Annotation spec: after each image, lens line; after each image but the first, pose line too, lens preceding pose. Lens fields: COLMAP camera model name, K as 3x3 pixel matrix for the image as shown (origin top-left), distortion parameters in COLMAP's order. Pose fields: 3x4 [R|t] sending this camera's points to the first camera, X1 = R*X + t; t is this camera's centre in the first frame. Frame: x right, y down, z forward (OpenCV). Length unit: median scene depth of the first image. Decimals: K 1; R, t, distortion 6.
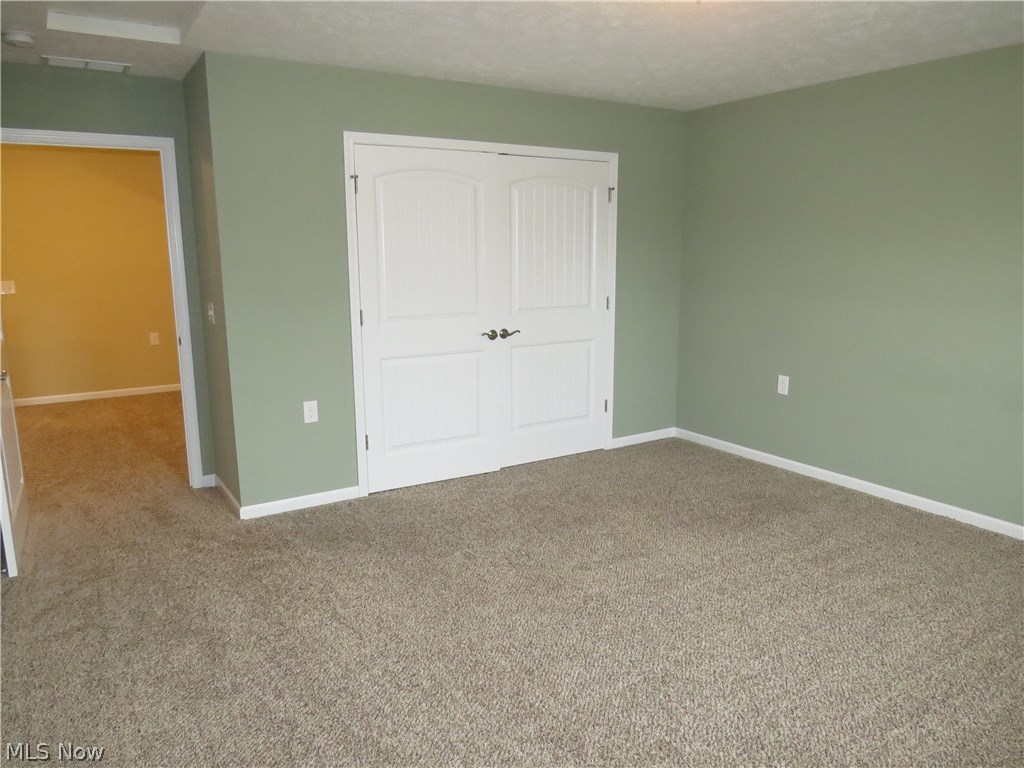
lens RADIAL K [[739.3, 0, 512.0], [0, 739.3, 384.0], [0, 0, 1]] dist [-0.002441, -0.003098]
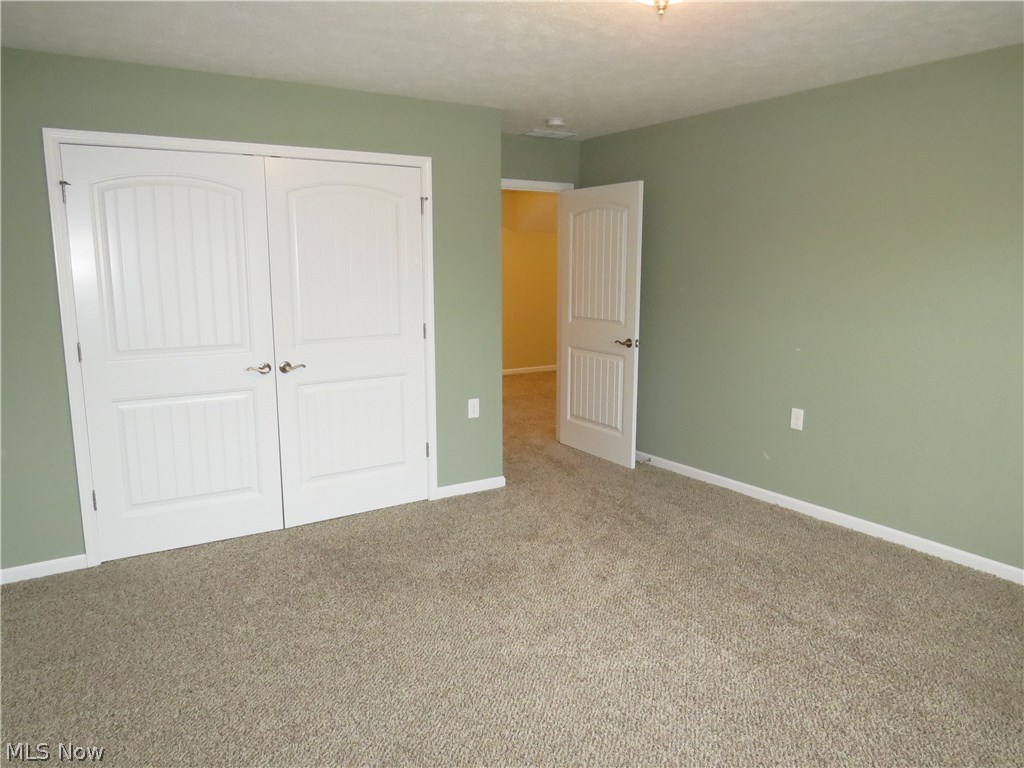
lens RADIAL K [[737.9, 0, 512.0], [0, 737.9, 384.0], [0, 0, 1]] dist [-0.009483, -0.003370]
pose [[0.999989, -0.002556, 0.004013, 0.232208], [0.002647, 0.999735, -0.022852, -0.028606], [-0.003953, 0.022863, 0.999731, 0.147049]]
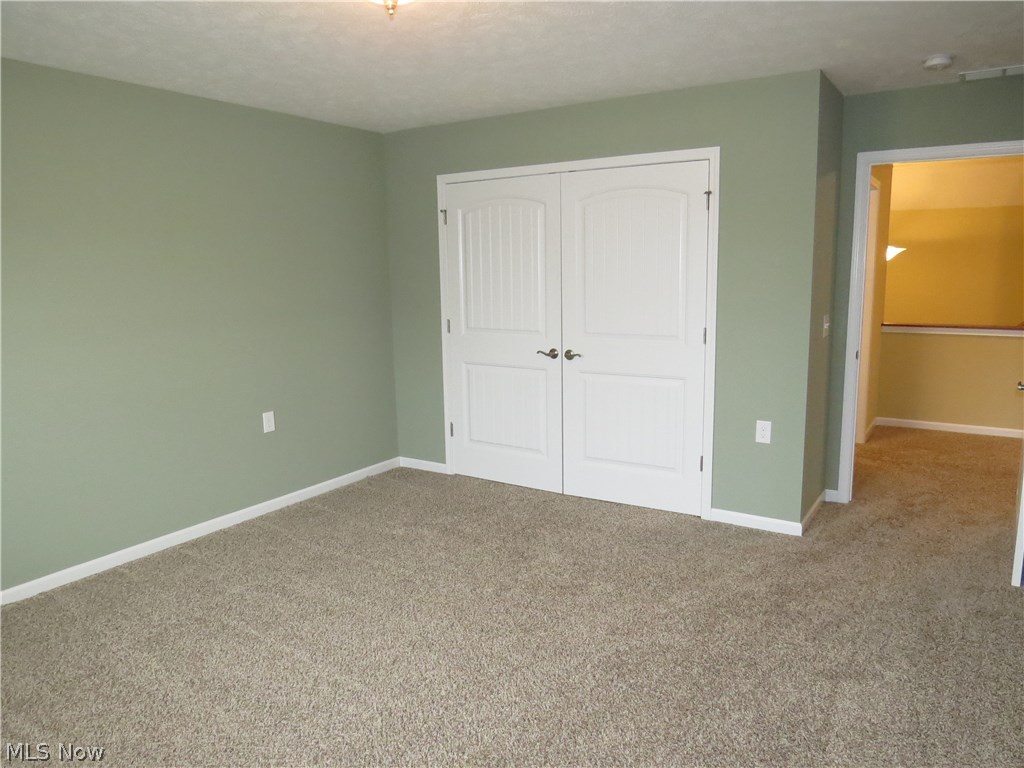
lens RADIAL K [[739.3, 0, 512.0], [0, 739.3, 384.0], [0, 0, 1]] dist [-0.002441, -0.003098]
pose [[0.413469, 0.140389, -0.899630, 0.787174], [-0.154559, 0.984525, 0.082601, -0.094264], [0.897304, 0.104892, 0.428769, 0.489613]]
